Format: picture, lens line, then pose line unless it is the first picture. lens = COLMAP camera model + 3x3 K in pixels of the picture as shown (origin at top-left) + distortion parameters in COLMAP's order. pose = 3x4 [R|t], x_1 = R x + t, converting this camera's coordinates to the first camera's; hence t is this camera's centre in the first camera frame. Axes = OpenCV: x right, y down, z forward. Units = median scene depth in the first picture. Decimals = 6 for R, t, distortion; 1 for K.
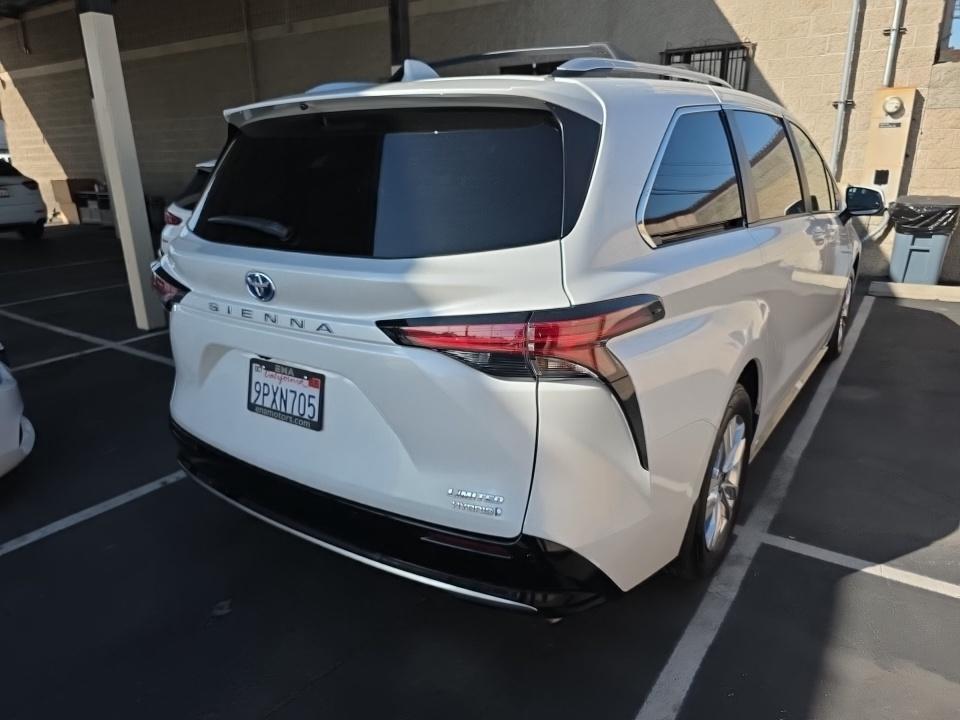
lens RADIAL K [[665.0, 0, 473.3], [0, 665.0, 361.4], [0, 0, 1]] dist [0.006102, -0.003235]
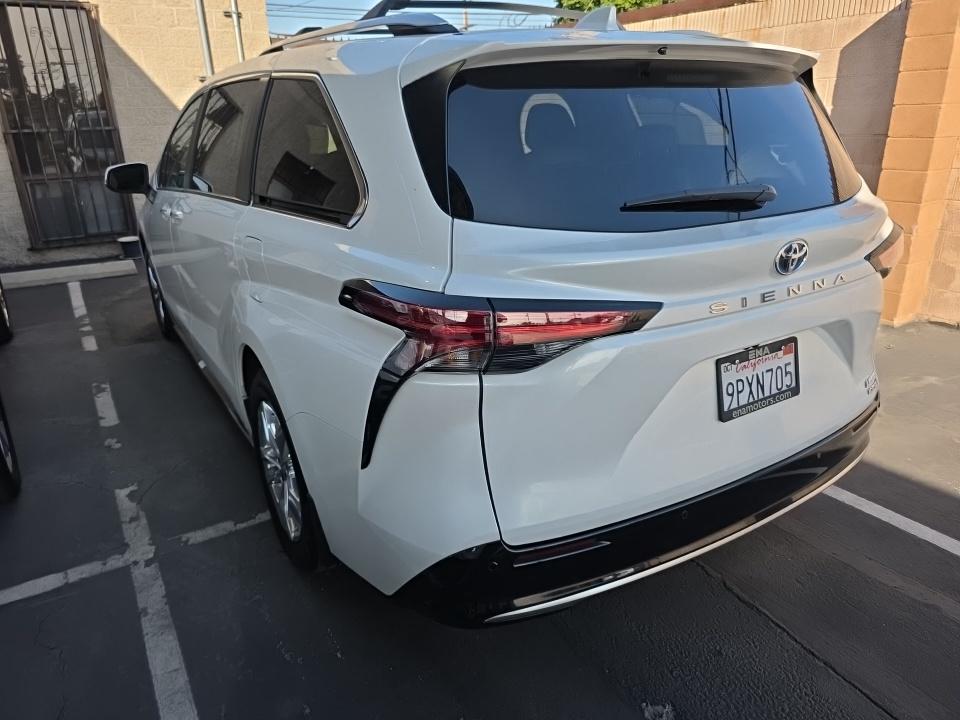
lens RADIAL K [[665.0, 0, 473.3], [0, 665.0, 361.4], [0, 0, 1]] dist [0.006102, -0.003235]
pose [[0.407482, -0.312023, 0.858254, -1.207962], [0.289999, 0.935384, 0.202379, -0.266599], [-0.865944, 0.166427, 0.471638, 0.914219]]
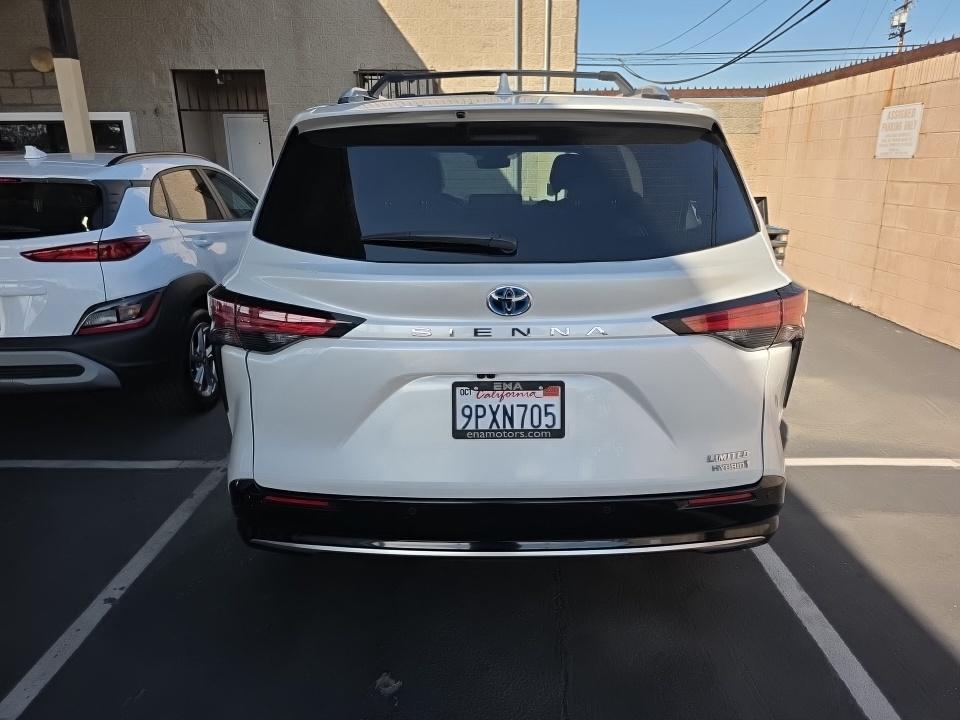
lens RADIAL K [[640.8, 0, 478.6], [0, 640.8, 362.4], [0, 0, 1]] dist [0.071895, 0.000361]
pose [[0.827070, -0.156533, 0.539864, -0.818864], [0.164144, 0.985837, 0.034374, -0.059878], [-0.537599, 0.060185, 0.841050, 0.235502]]
